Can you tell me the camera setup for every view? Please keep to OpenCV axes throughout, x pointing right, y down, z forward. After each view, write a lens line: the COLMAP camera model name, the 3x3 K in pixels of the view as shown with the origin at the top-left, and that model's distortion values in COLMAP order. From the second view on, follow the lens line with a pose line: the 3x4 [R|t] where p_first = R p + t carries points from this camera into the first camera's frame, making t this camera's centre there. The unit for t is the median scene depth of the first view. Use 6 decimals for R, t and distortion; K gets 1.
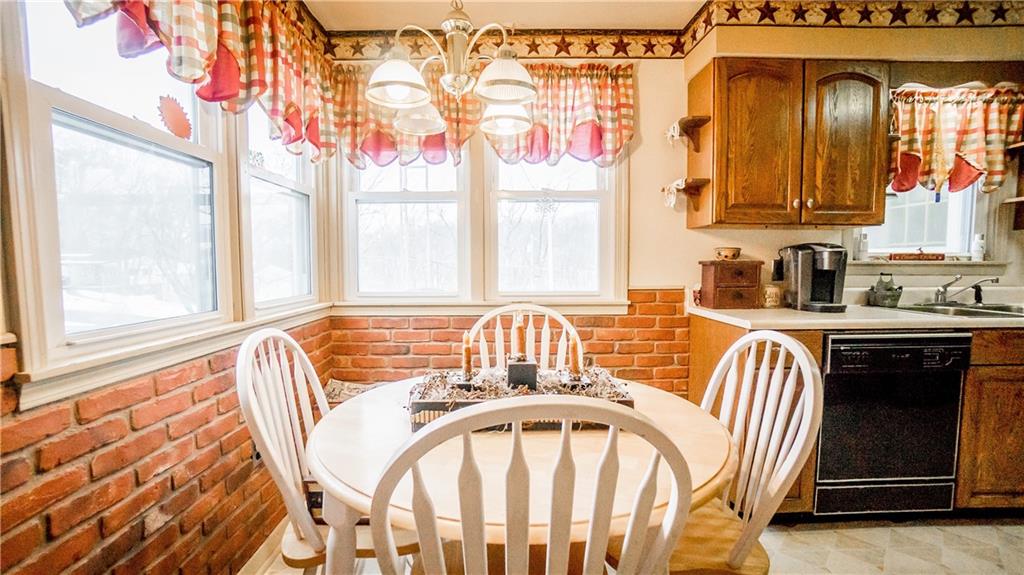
lens RADIAL K [[444.3, 0, 503.5], [0, 444.3, 292.5], [0, 0, 1]] dist [-0.070419, 0.024364]
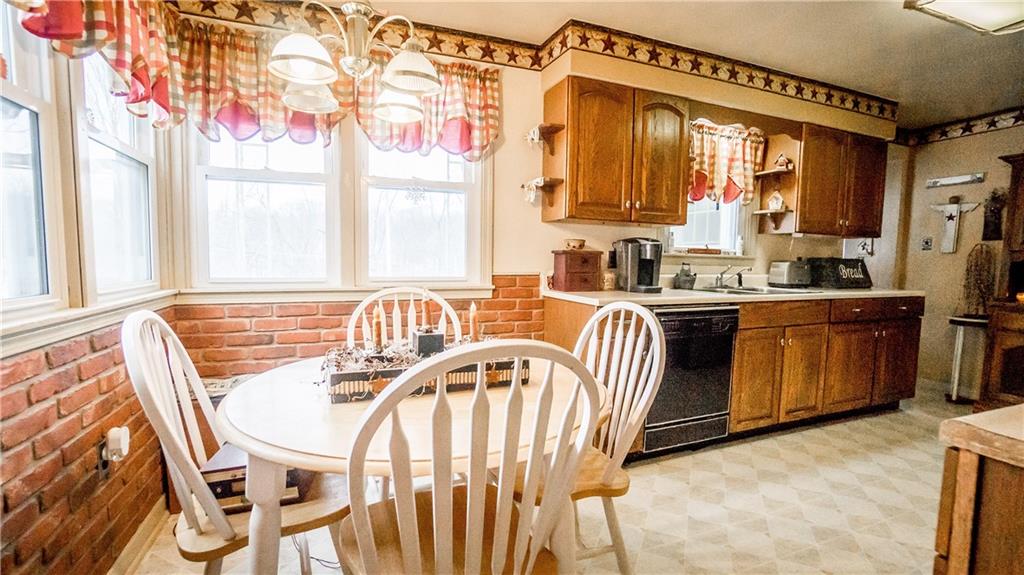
lens RADIAL K [[444.3, 0, 503.5], [0, 444.3, 292.5], [0, 0, 1]] dist [-0.070419, 0.024364]
pose [[0.934132, -0.010225, 0.356781, -0.096529], [0.005123, 0.999871, 0.015243, 0.021620], [-0.356891, -0.012411, 0.934064, -0.045474]]
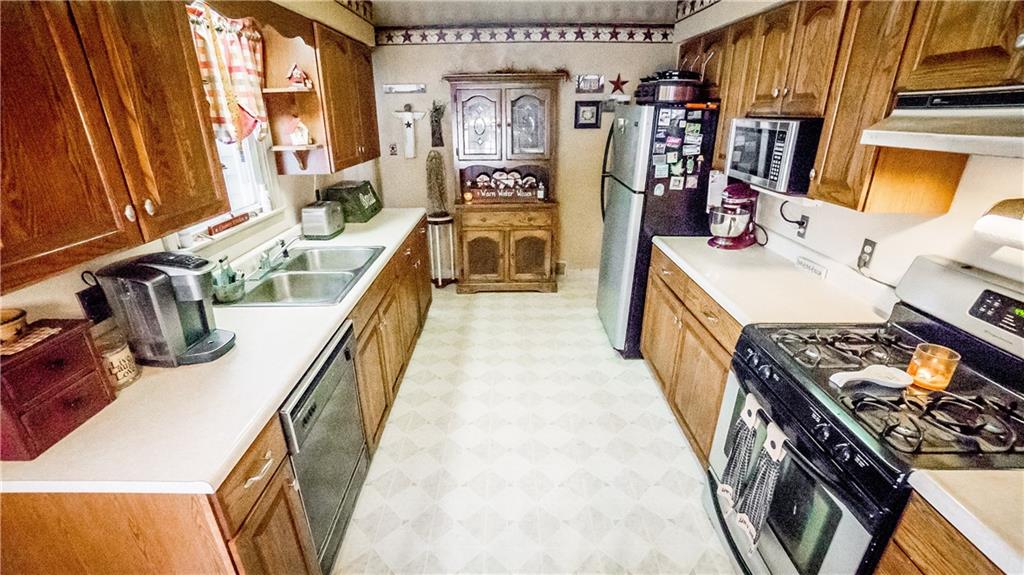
lens RADIAL K [[444.3, 0, 503.5], [0, 444.3, 292.5], [0, 0, 1]] dist [-0.070419, 0.024364]
pose [[-0.009155, -0.382200, 0.924034, 0.133683], [0.077616, 0.921014, 0.381719, -0.265480], [-0.996941, 0.075214, 0.021233, 0.495229]]
